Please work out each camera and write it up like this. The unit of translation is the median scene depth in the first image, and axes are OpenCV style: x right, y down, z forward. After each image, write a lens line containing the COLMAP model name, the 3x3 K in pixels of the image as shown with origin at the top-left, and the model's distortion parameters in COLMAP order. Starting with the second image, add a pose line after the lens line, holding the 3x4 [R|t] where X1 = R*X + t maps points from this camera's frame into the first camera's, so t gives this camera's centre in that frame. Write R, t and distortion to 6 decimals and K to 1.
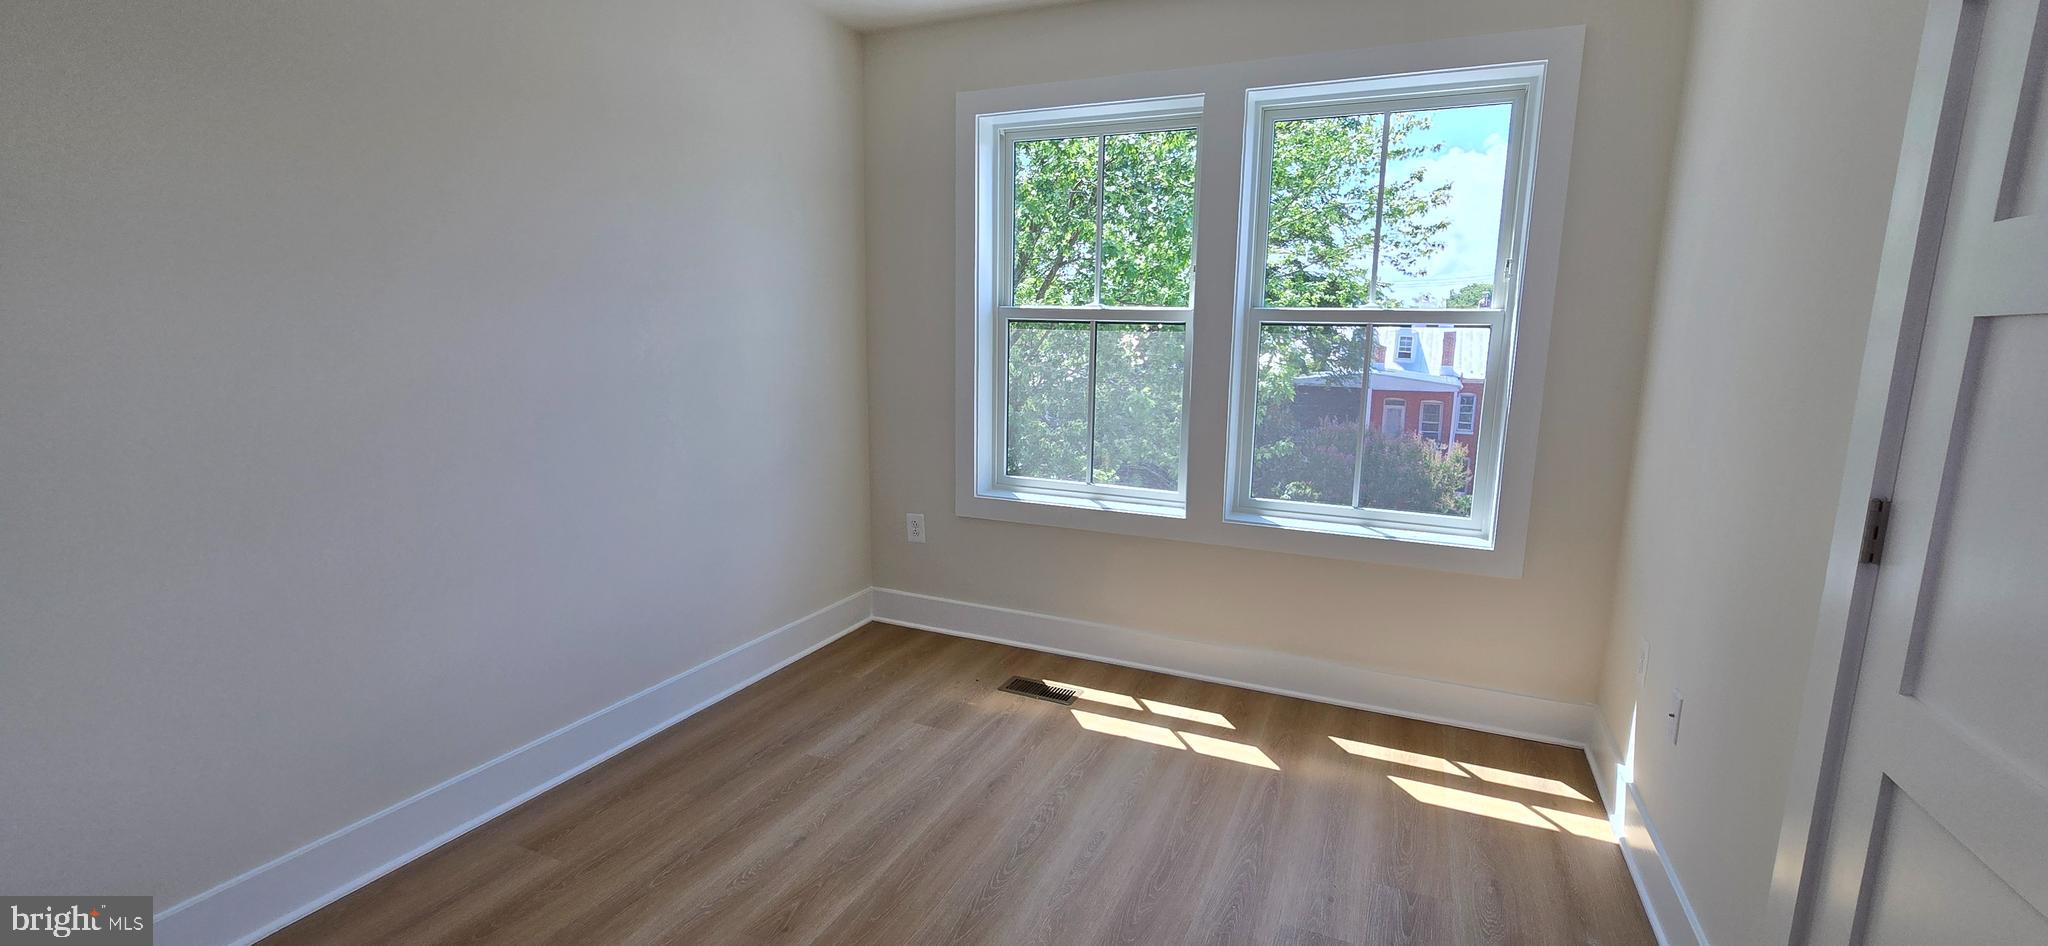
lens RADIAL K [[843.5, 0, 1024.5], [0, 843.5, 467.8], [0, 0, 1]] dist [-0.001677, -0.000189]
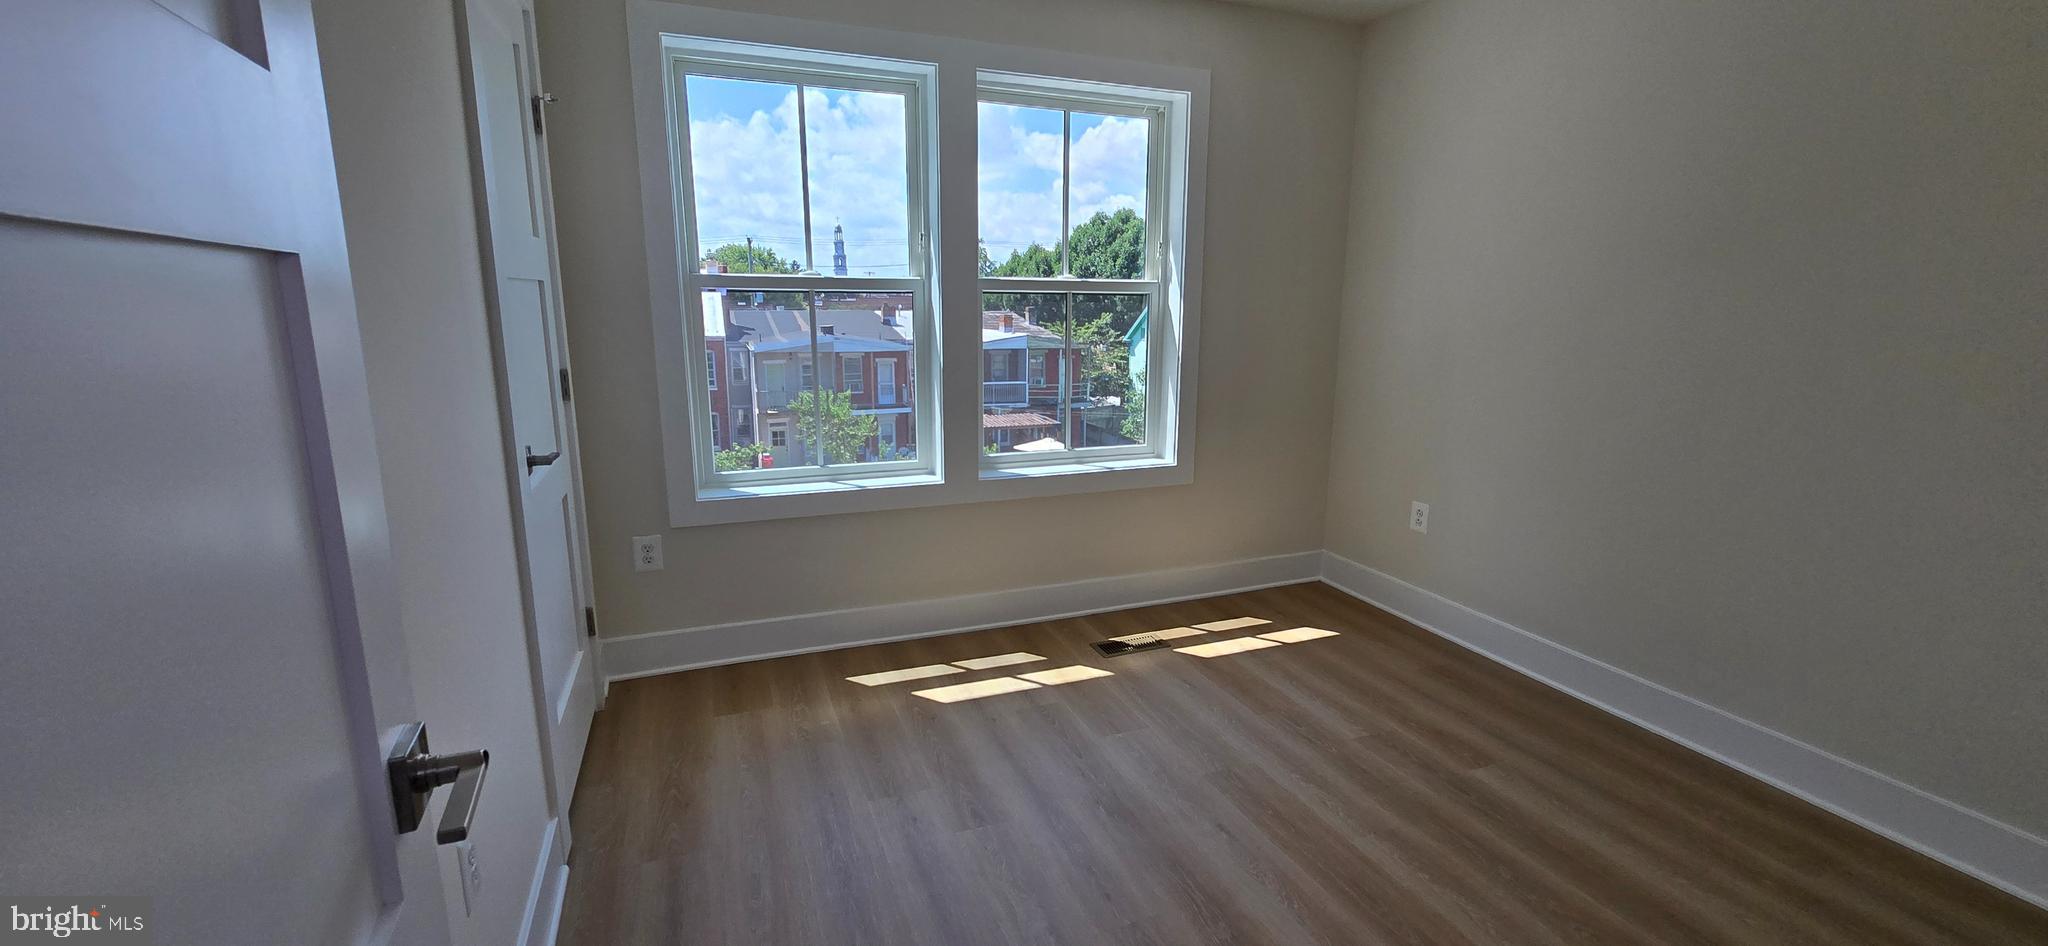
lens RADIAL K [[843.5, 0, 1010.6], [0, 843.5, 482.7], [0, 0, 1]] dist [-0.001677, -0.000189]
pose [[0.697087, -0.161296, 0.698608, -0.469782], [0.120507, 0.986863, 0.107604, -0.041766], [-0.706787, 0.009178, 0.707367, 0.209247]]
